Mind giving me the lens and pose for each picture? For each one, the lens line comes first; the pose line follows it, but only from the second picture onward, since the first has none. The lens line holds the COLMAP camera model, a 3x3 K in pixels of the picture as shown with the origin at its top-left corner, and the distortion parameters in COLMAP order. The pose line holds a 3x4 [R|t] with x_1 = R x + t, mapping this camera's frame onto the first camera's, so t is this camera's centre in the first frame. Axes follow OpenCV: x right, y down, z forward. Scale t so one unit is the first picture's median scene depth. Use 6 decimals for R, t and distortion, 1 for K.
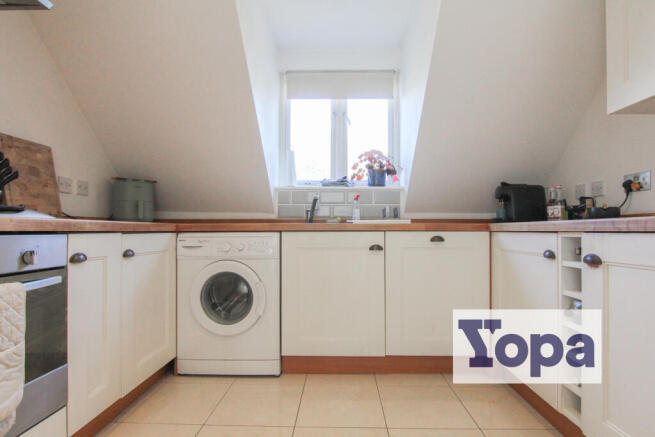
lens RADIAL K [[341.3, 0, 328.2], [0, 341.3, 219.8], [0, 0, 1]] dist [-0.017214, -0.007720]
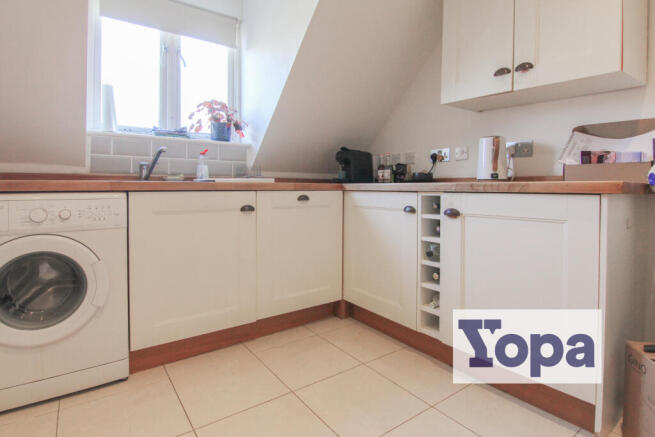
lens RADIAL K [[341.3, 0, 324.3], [0, 341.3, 189.8], [0, 0, 1]] dist [-0.017214, -0.007720]
pose [[0.791470, -0.002435, 0.611203, -0.258656], [-0.021191, 0.999282, 0.031423, -0.002824], [-0.610840, -0.037822, 0.790850, 0.136366]]
